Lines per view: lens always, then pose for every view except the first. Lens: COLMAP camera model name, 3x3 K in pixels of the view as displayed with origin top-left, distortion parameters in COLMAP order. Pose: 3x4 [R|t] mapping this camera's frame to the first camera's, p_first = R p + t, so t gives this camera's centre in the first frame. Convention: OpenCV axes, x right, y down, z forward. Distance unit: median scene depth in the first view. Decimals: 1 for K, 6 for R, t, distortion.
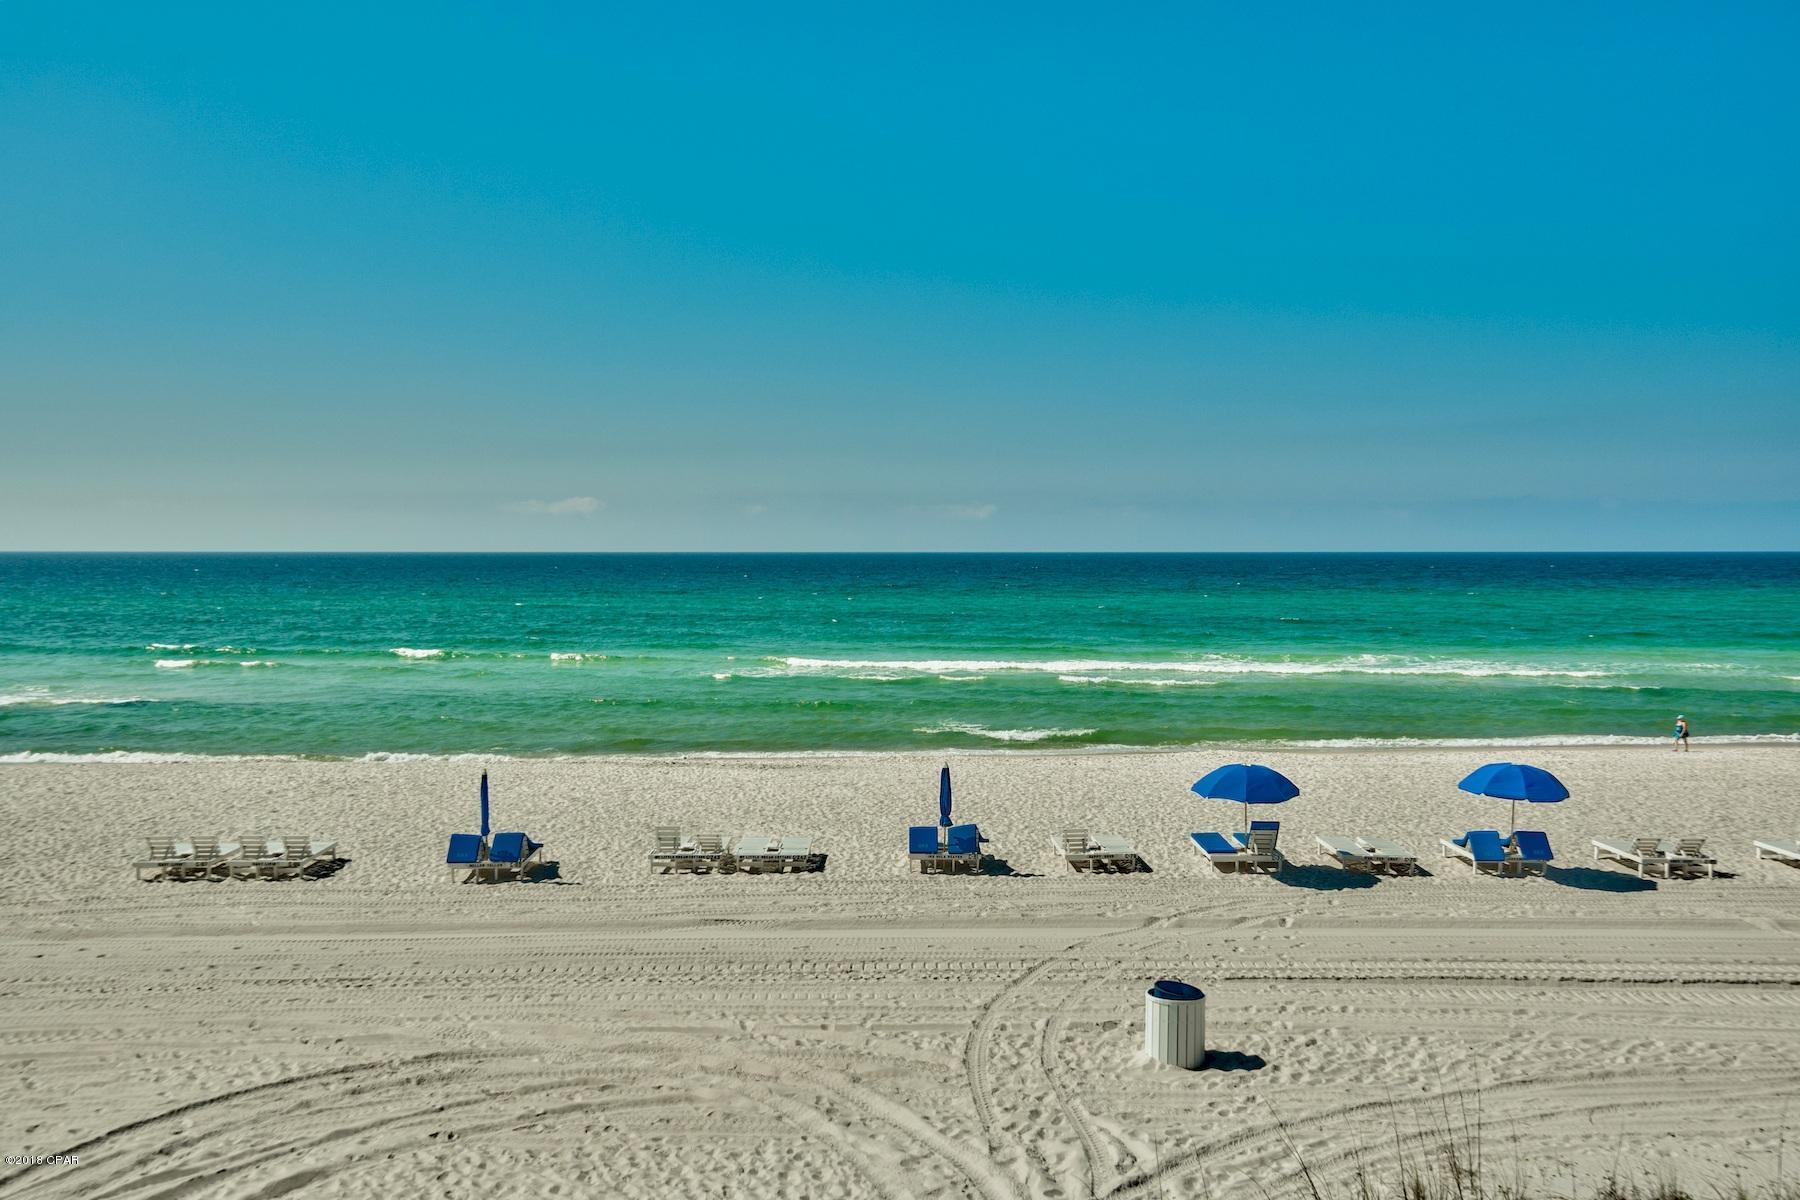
lens RADIAL K [[1591.6, 0, 901.0], [0, 1591.6, 598.4], [0, 0, 1]] dist [-0.004168, -0.001031]
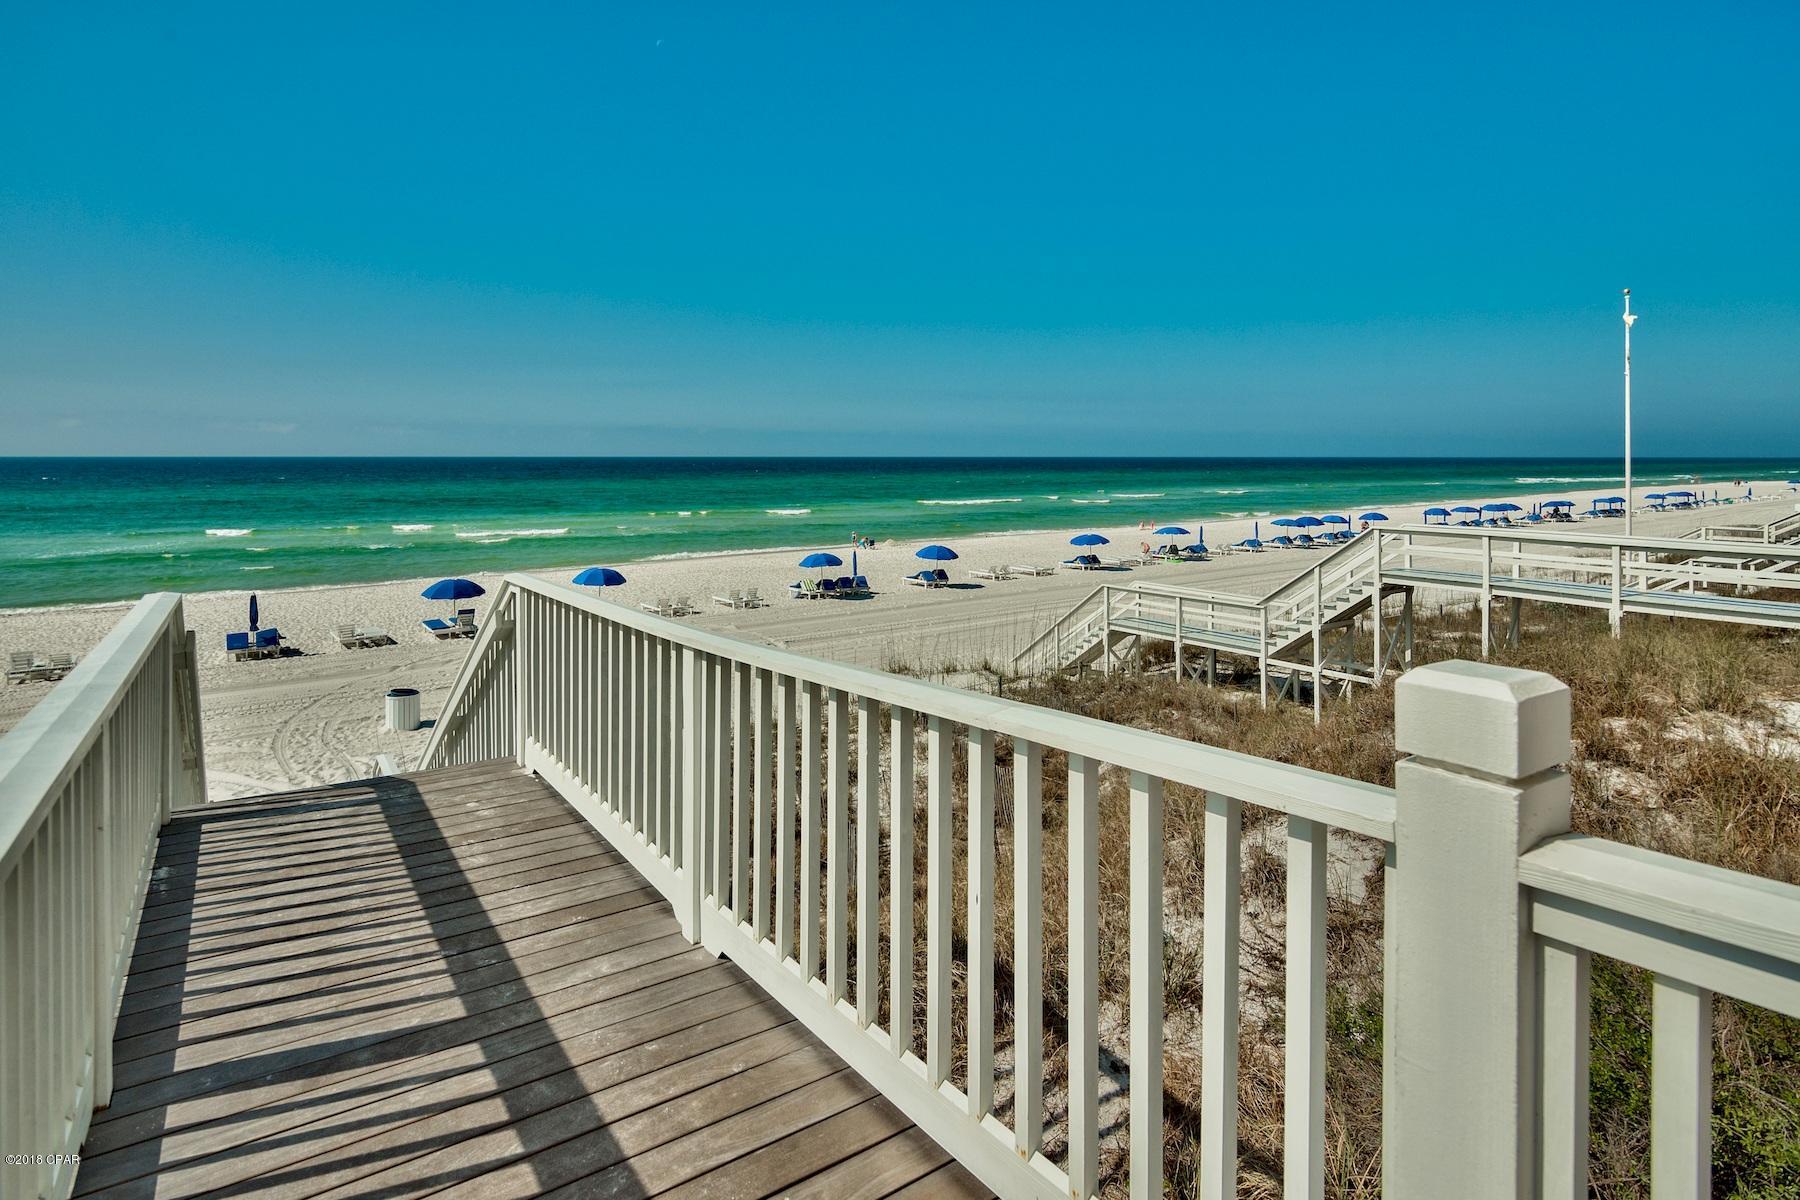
lens RADIAL K [[985.0, 0, 932.5], [0, 985.0, 485.3], [0, 0, 1]] dist [-0.002291, 0.000180]
pose [[0.802941, -0.016769, 0.595823, -0.012379], [0.016214, 0.999849, 0.006290, -0.000418], [-0.595838, 0.004610, 0.803091, -0.231296]]
